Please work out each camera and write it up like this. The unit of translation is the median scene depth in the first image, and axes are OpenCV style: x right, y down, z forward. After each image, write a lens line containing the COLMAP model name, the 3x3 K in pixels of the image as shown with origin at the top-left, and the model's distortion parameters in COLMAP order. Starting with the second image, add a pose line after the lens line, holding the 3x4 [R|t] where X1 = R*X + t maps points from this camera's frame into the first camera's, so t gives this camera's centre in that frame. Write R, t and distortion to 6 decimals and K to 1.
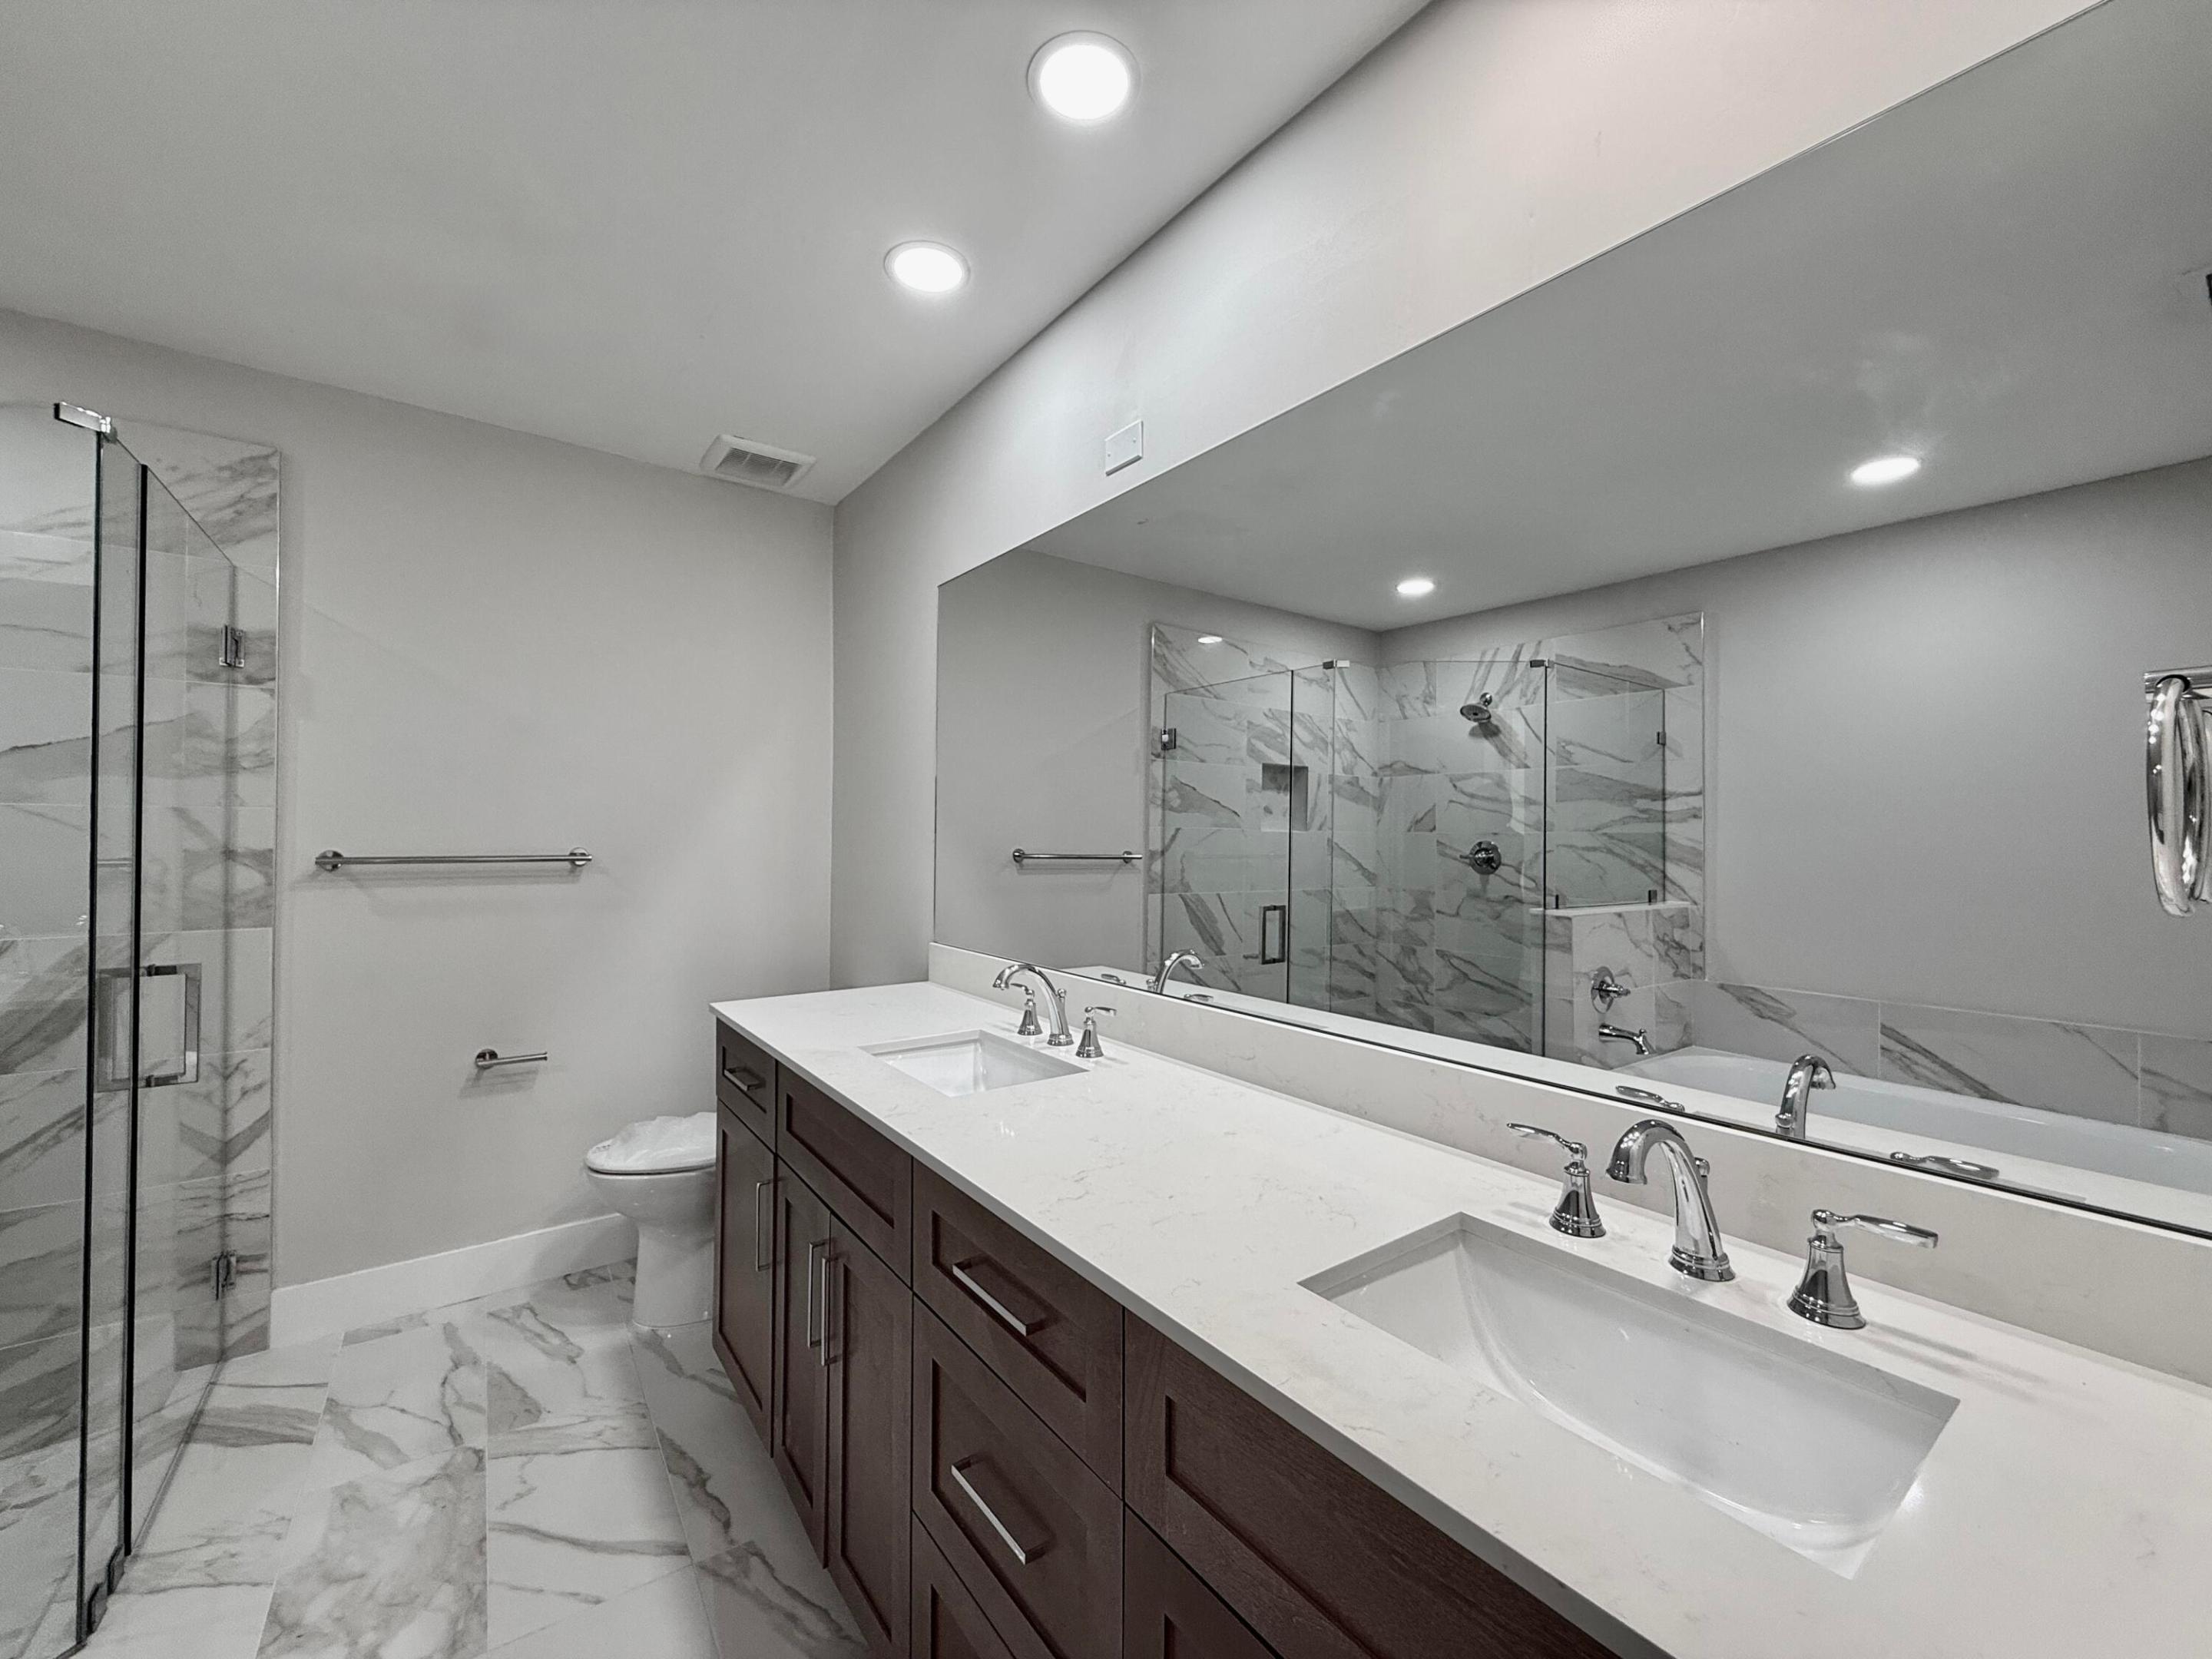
lens RADIAL K [[883.4, 0, 1095.3], [0, 883.4, 822.1], [0, 0, 1]] dist [-0.007415, -0.000041]
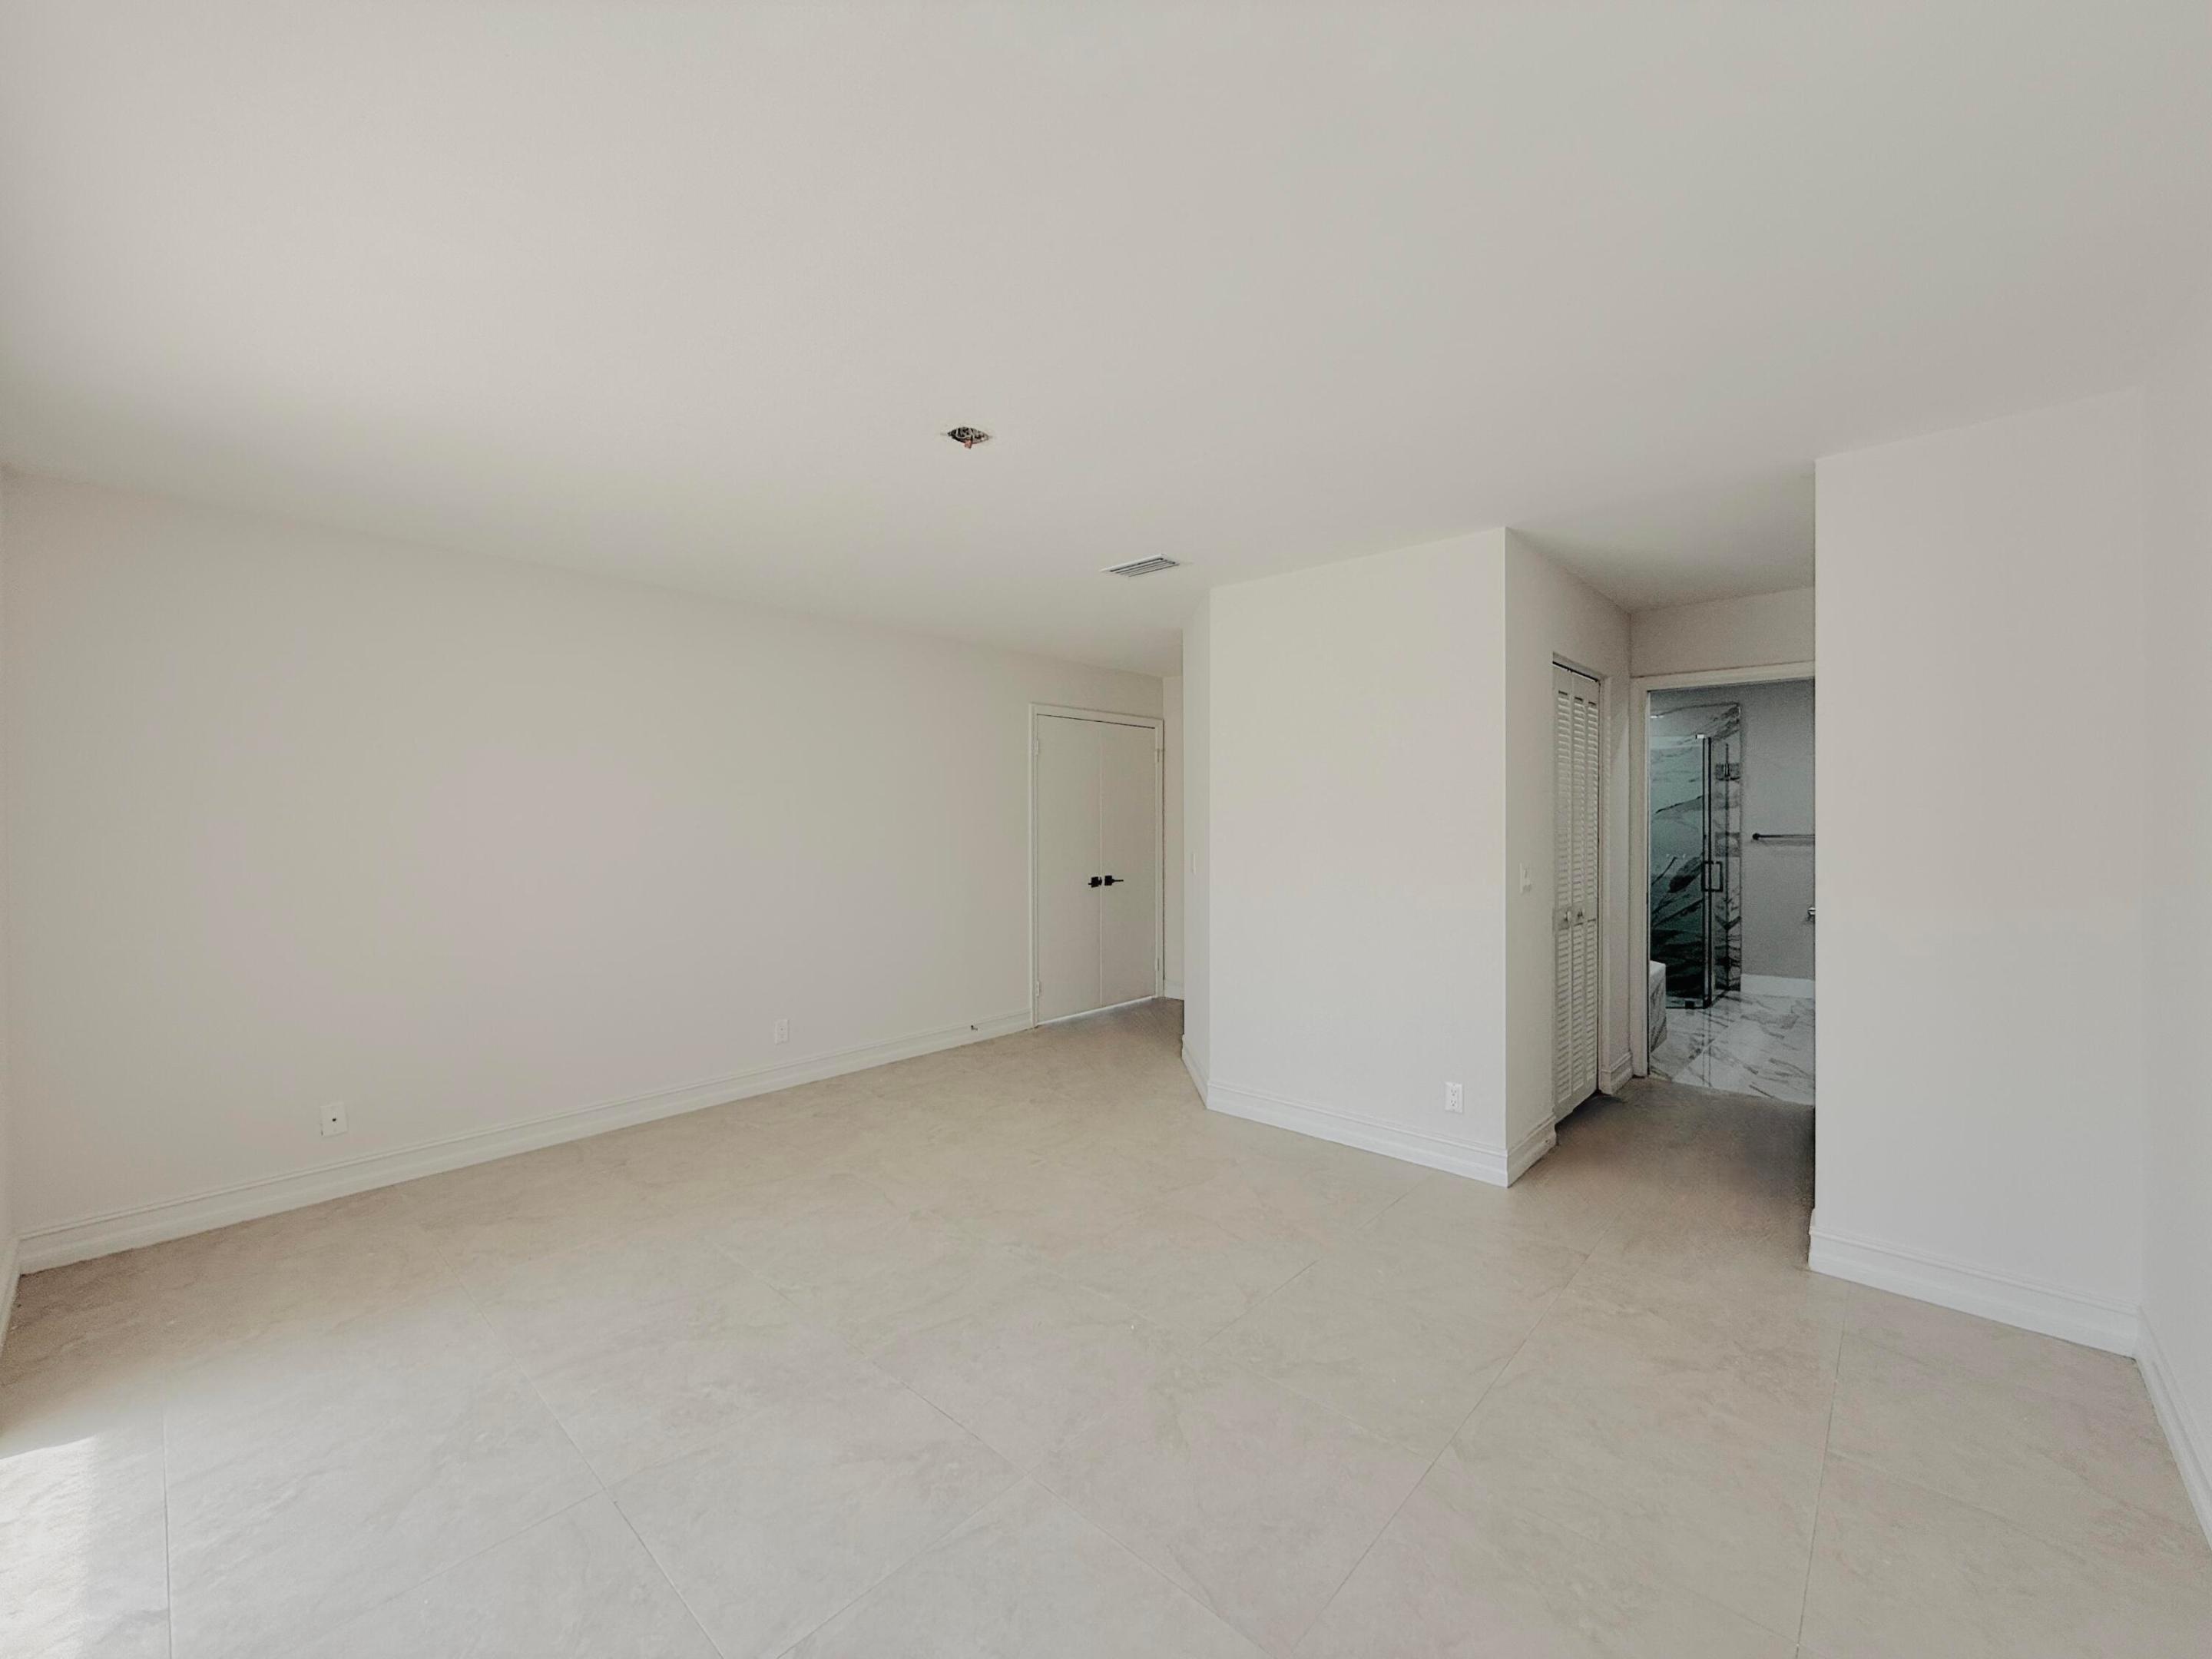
lens RADIAL K [[883.4, 0, 1094.6], [0, 883.4, 818.7], [0, 0, 1]] dist [-0.007415, -0.000041]
pose [[0.191825, -0.003357, -0.981423, 1.733334], [0.013077, 0.999914, -0.000864, -0.046744], [0.981342, -0.012668, 0.191852, -1.894211]]
